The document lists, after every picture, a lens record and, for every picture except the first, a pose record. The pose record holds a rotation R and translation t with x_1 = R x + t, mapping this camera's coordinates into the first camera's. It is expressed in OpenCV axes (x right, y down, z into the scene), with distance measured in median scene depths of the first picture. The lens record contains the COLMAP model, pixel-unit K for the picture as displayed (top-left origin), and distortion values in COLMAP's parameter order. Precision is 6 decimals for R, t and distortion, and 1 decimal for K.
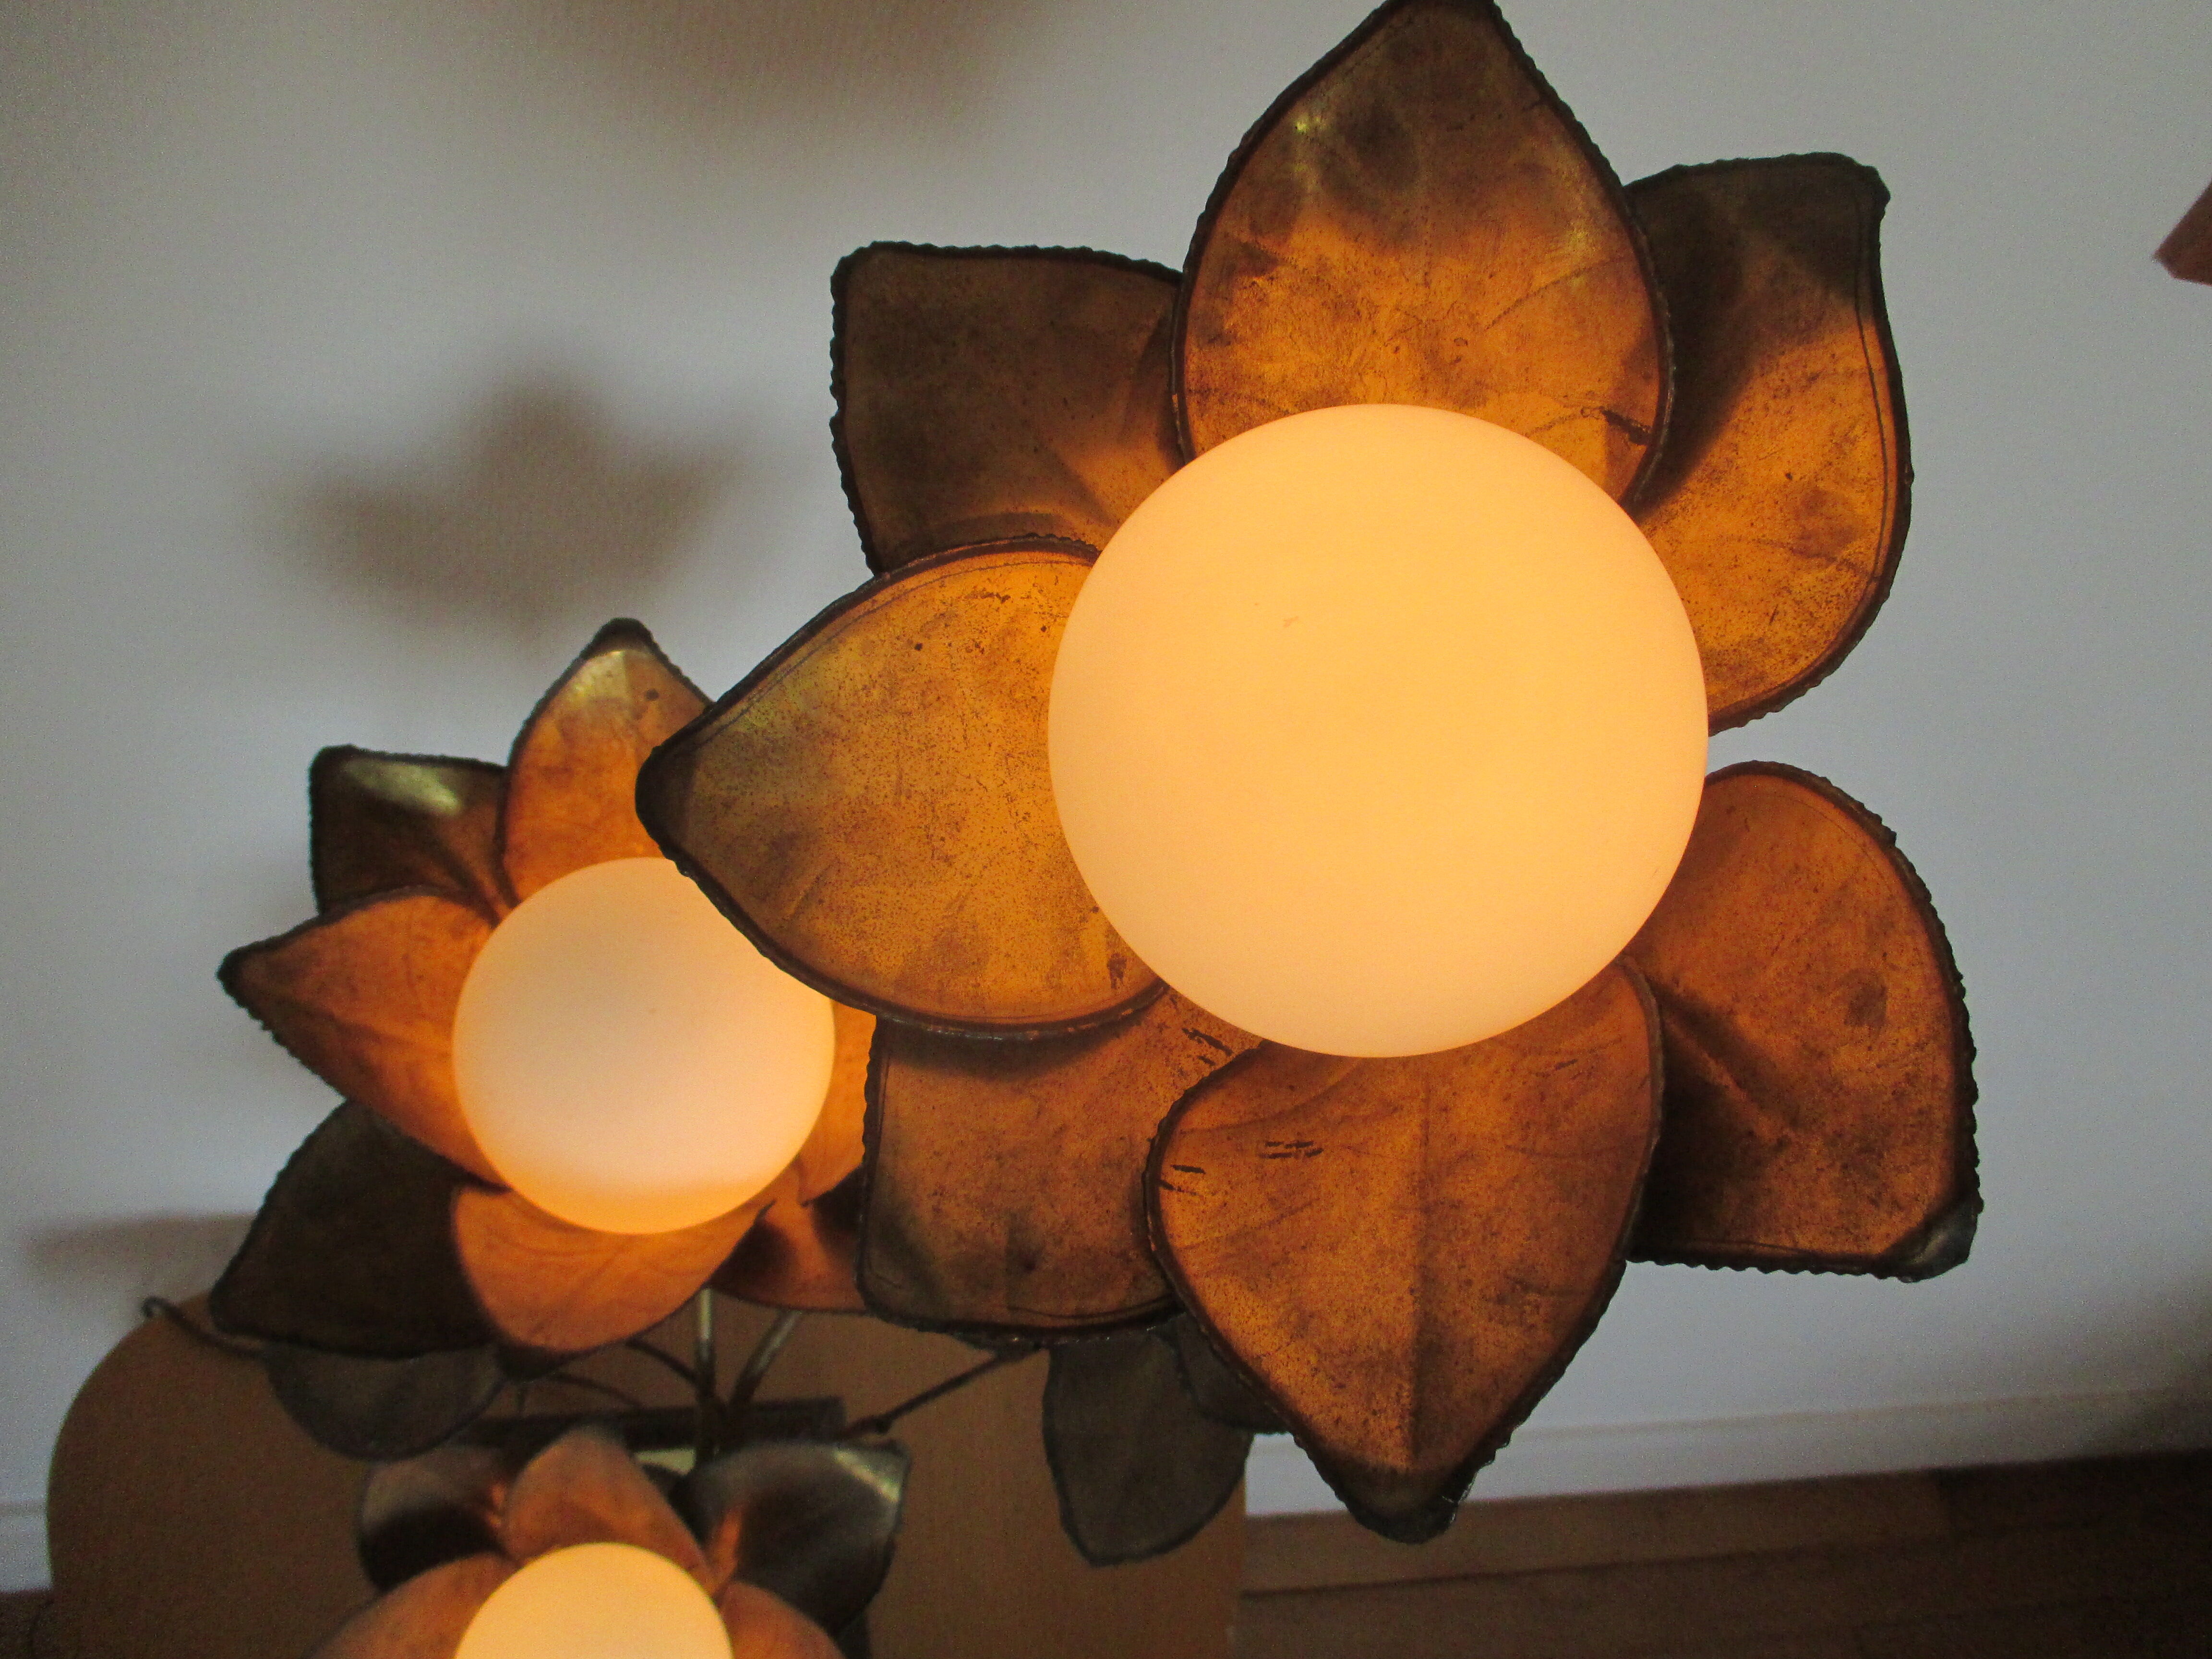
lens RADIAL K [[1878.9, 0, 1105.9], [0, 1878.9, 794.2], [0, 0, 1]] dist [0.004086, 0.000139]
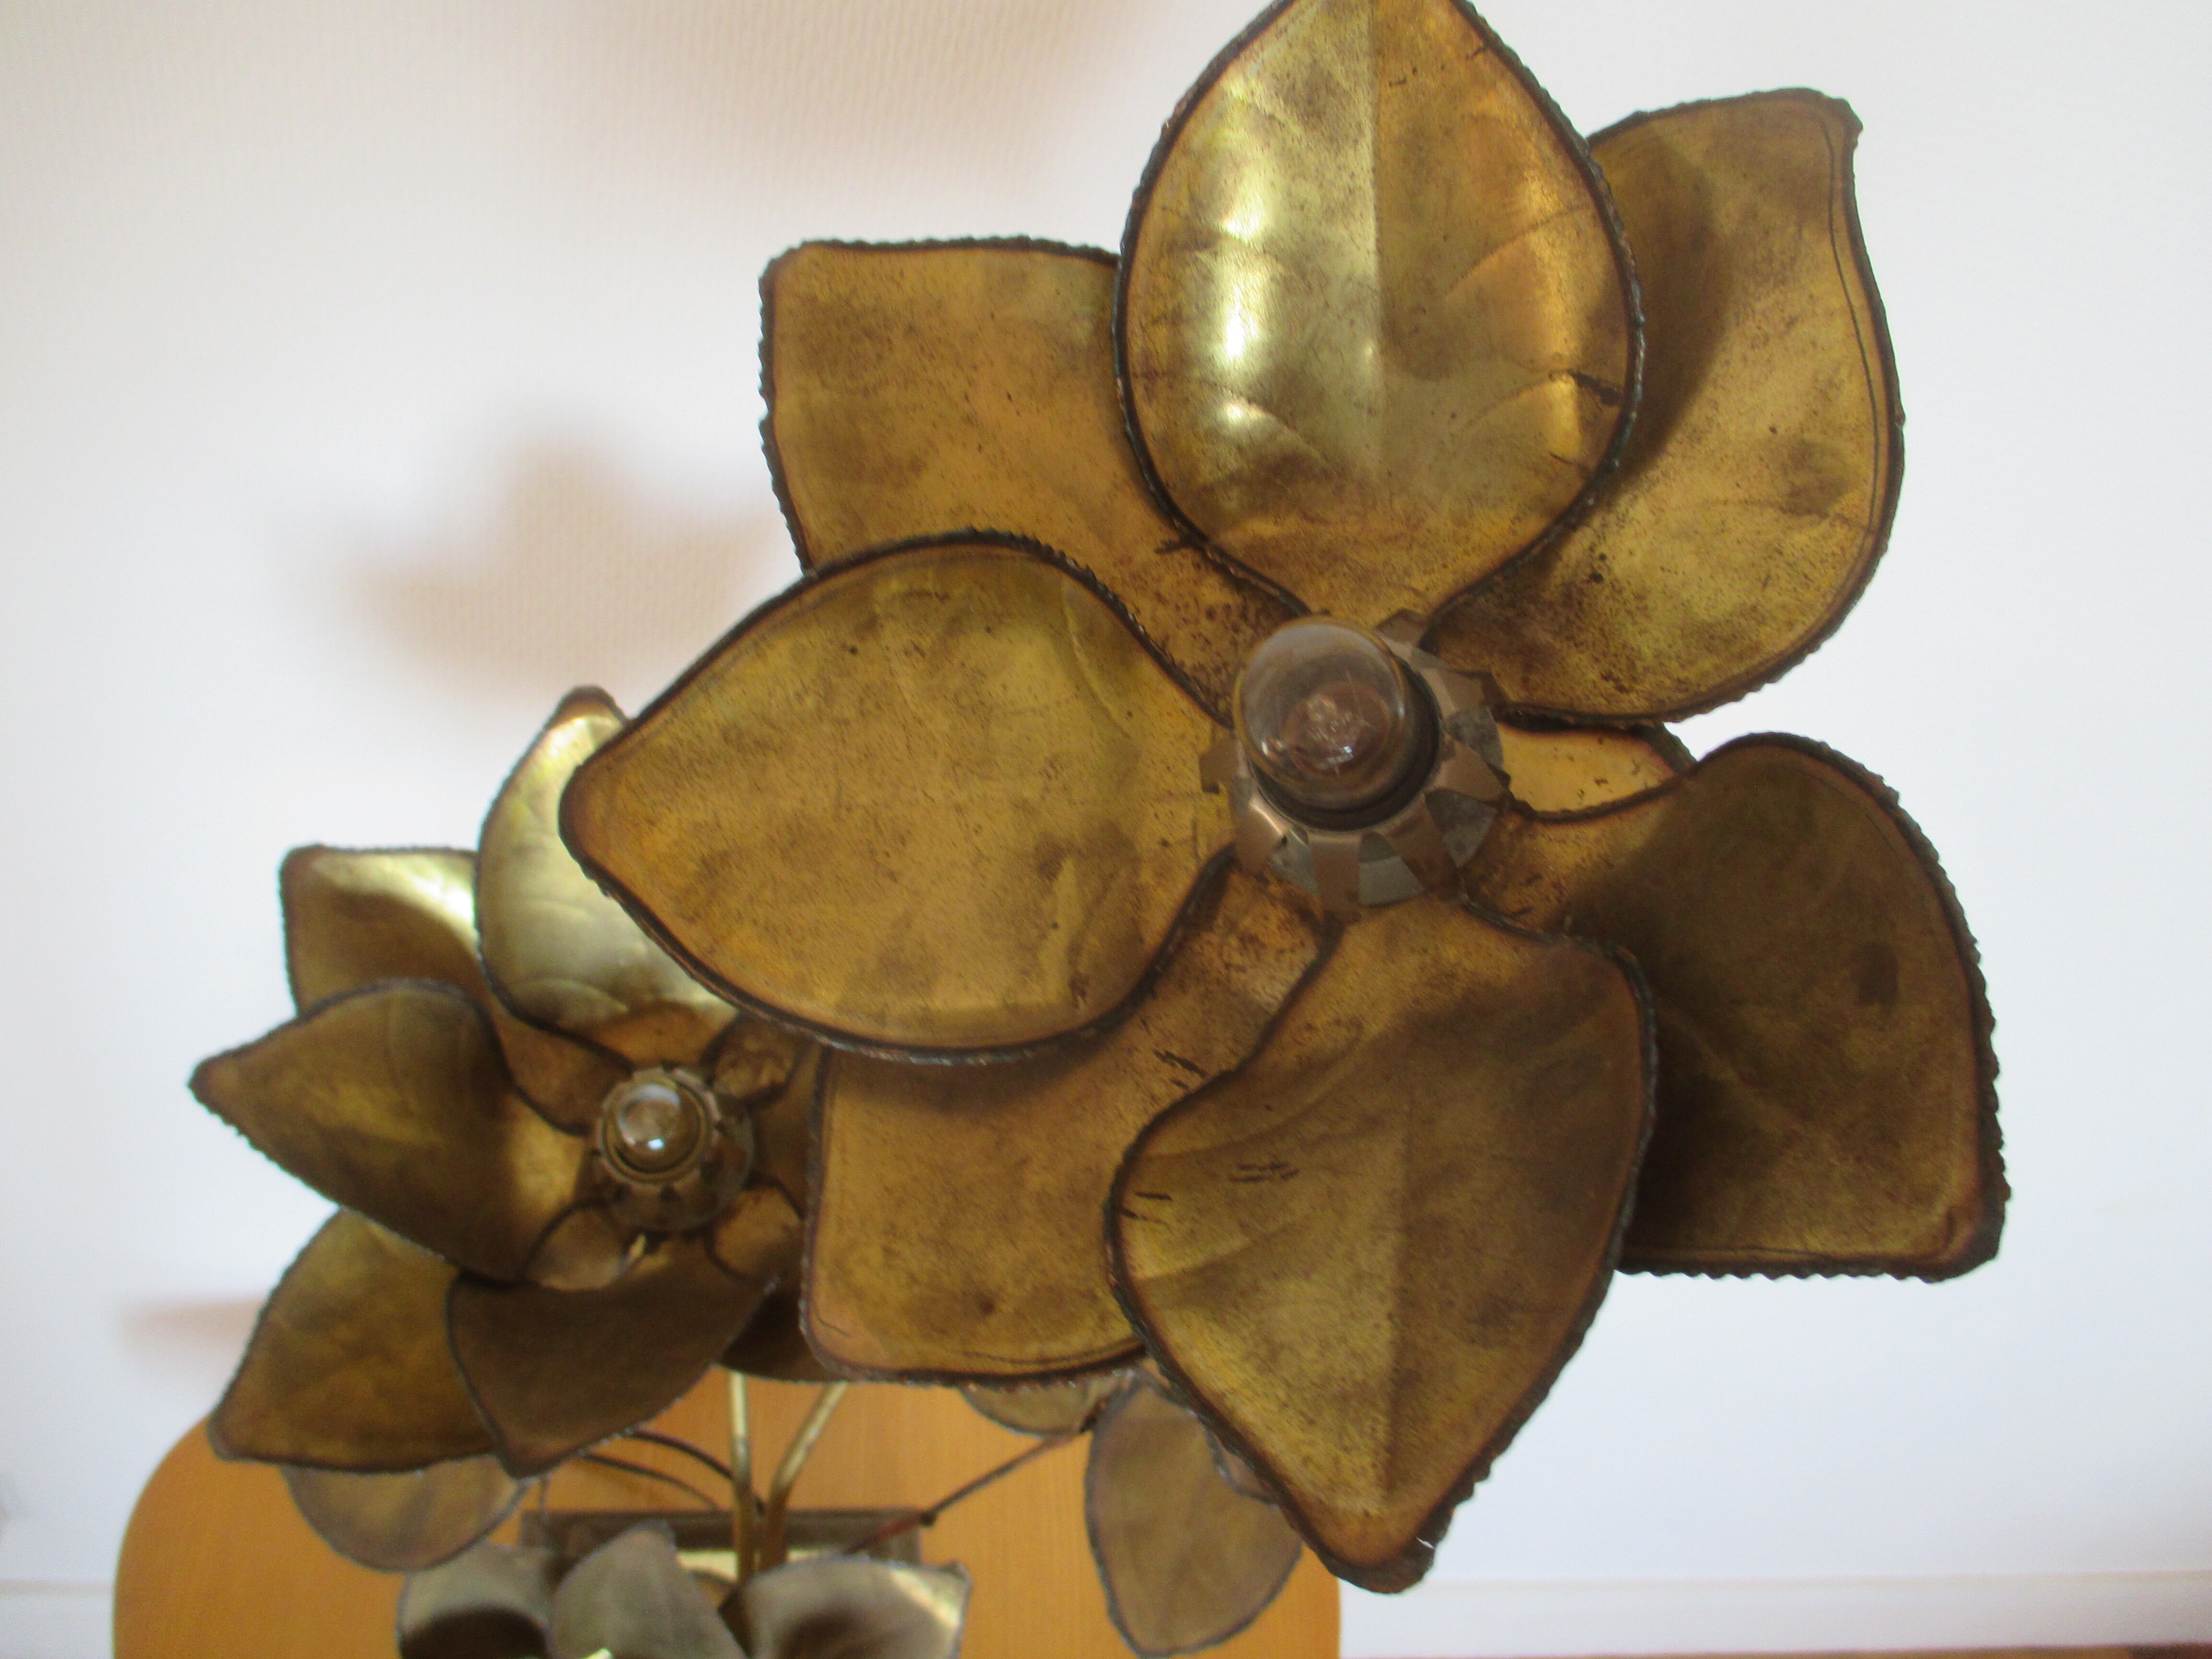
lens RADIAL K [[1878.9, 0, 1105.9], [0, 1878.9, 794.2], [0, 0, 1]] dist [0.004086, 0.000139]
pose [[0.998535, -0.037475, -0.039022, 0.062221], [0.035444, 0.998044, -0.051501, 0.047559], [0.040876, 0.050042, 0.997910, 0.064513]]
